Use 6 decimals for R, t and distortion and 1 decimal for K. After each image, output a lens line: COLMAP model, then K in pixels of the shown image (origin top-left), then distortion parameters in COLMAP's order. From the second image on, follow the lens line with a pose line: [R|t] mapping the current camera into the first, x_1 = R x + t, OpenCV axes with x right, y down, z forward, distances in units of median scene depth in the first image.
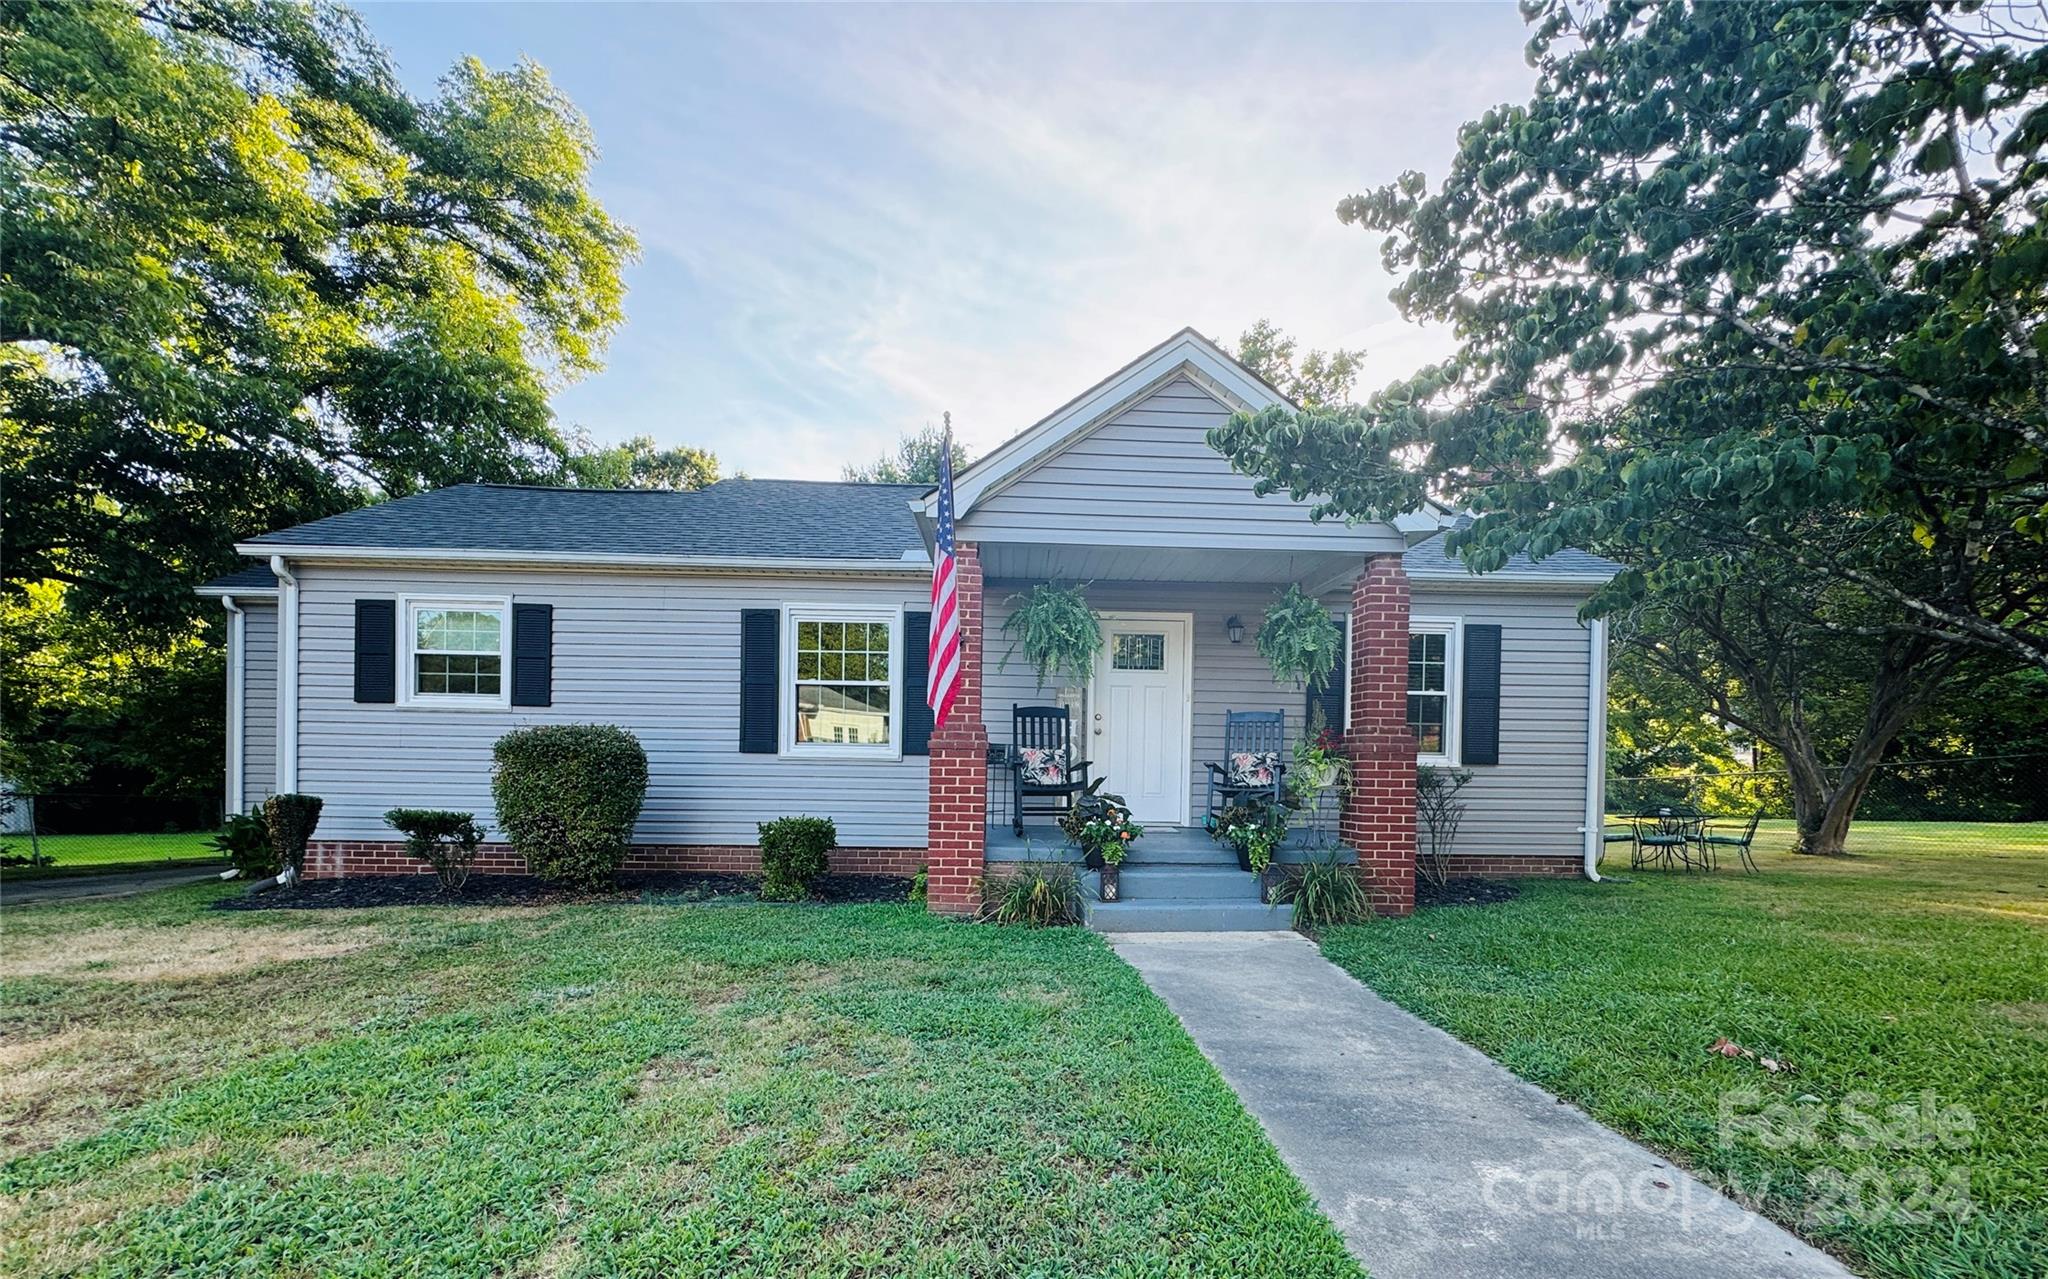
lens RADIAL K [[829.0, 0, 1024.0], [0, 829.0, 763.3], [0, 0, 1]] dist [-0.001972, -0.000034]
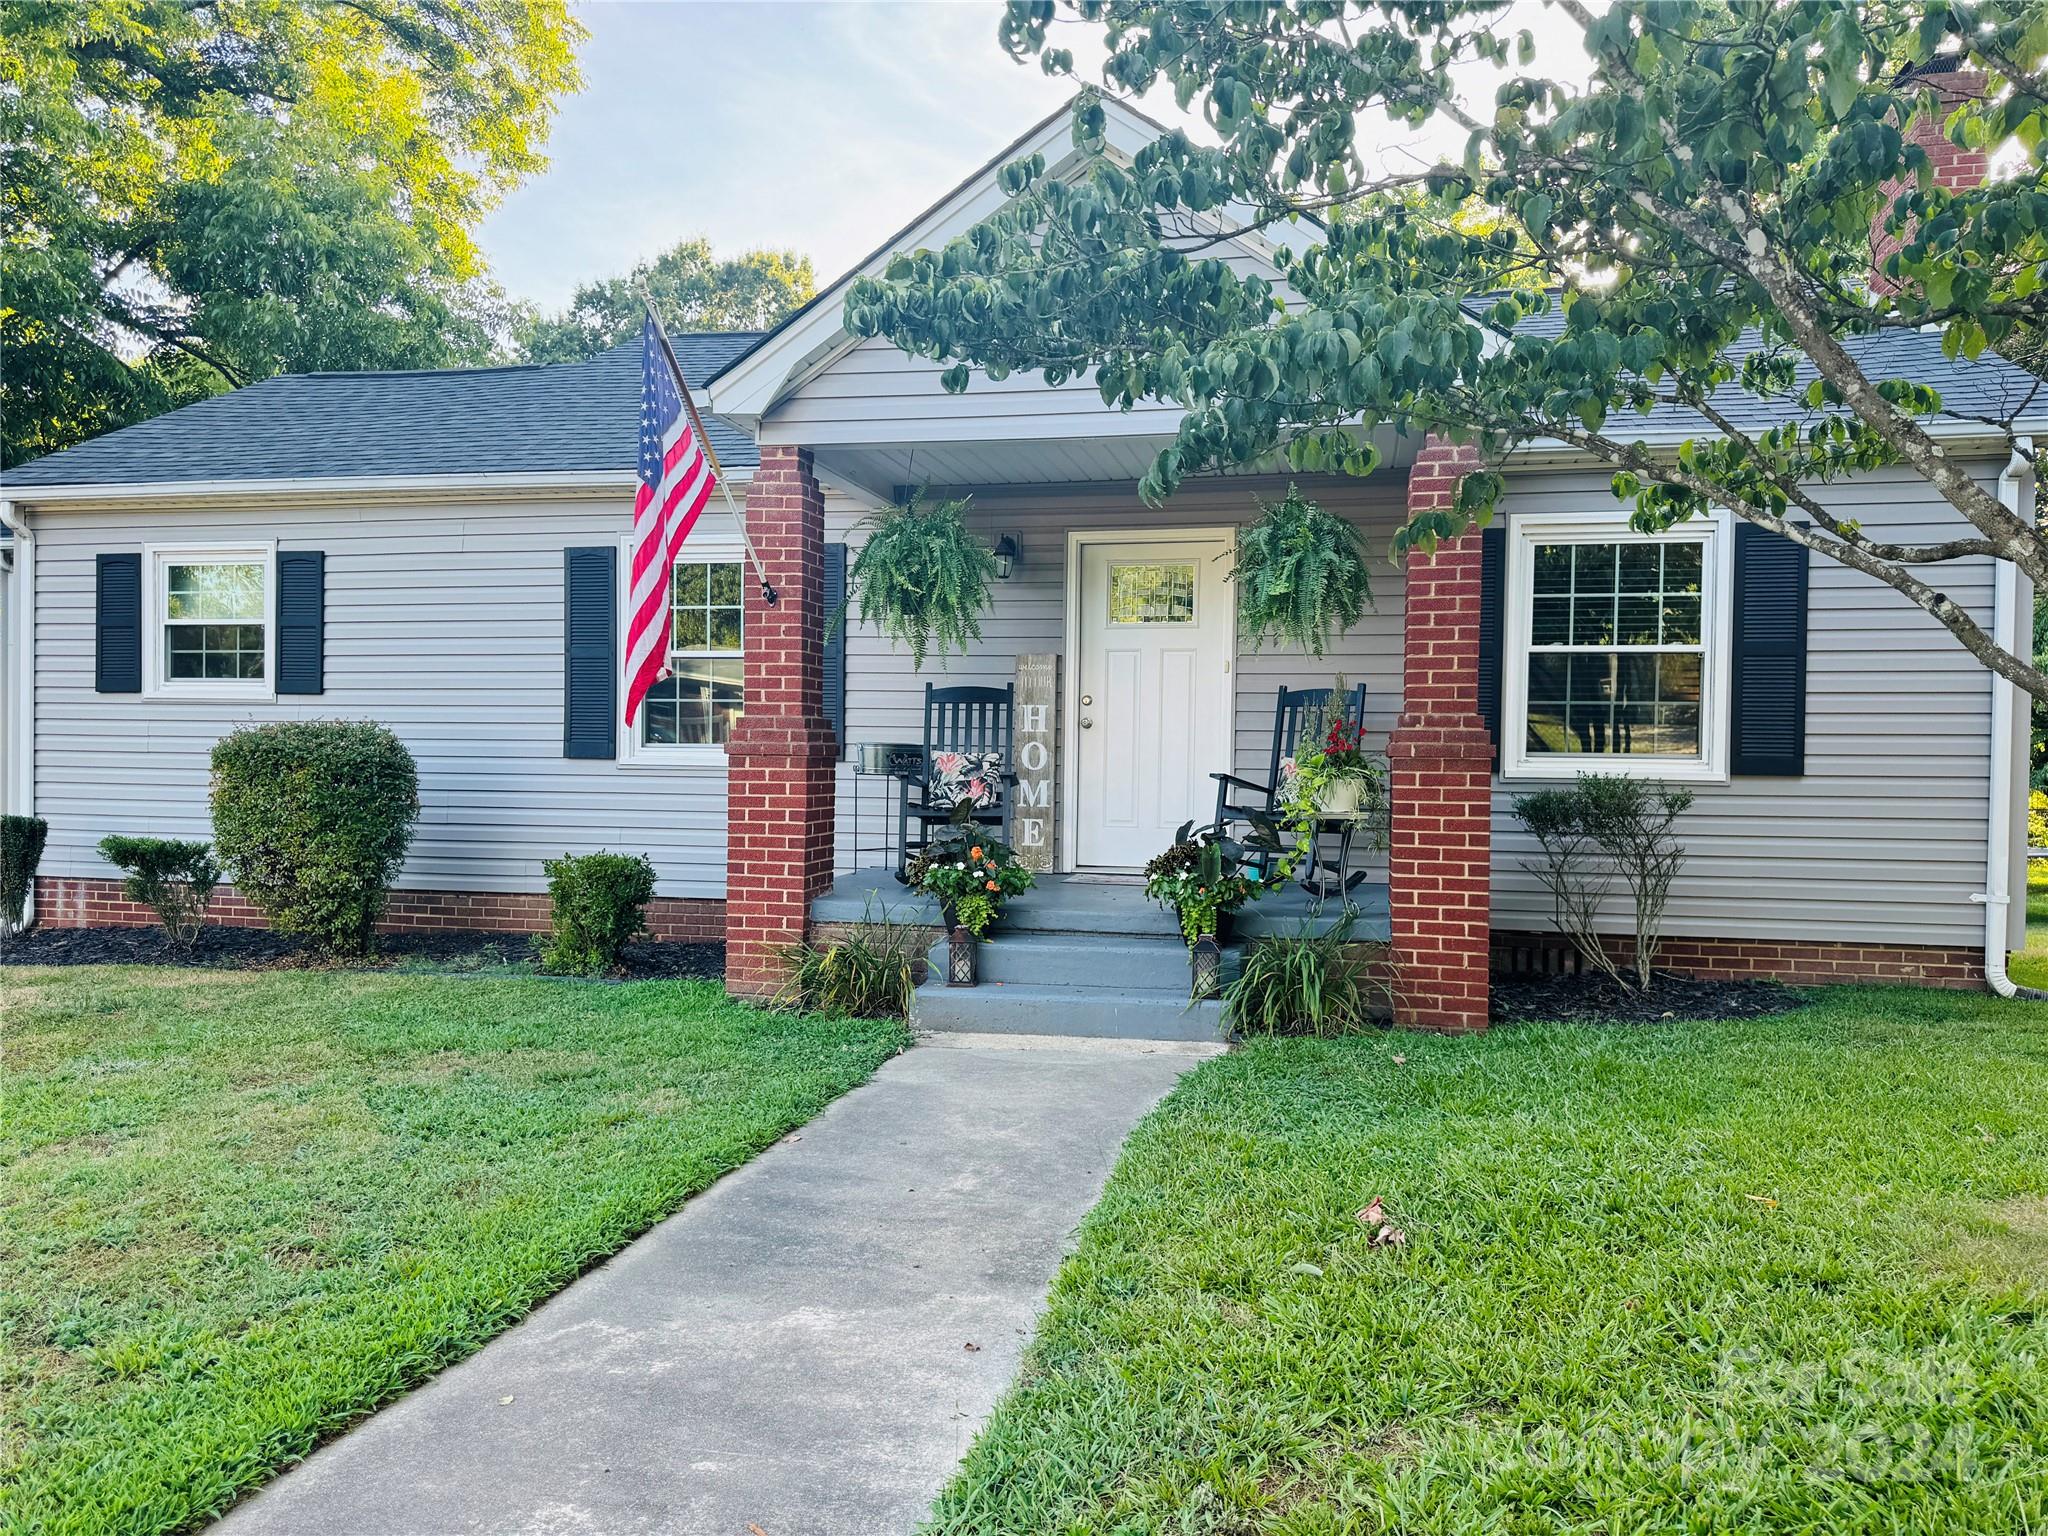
lens RADIAL K [[1453.5, 0, 1011.3], [0, 1453.5, 765.8], [0, 0, 1]] dist [0.092885, -0.124655]
pose [[0.968302, -0.001671, -0.249775, 0.323532], [0.001374, 0.999998, -0.001363, -0.004815], [0.249777, 0.000977, 0.968303, -0.081570]]
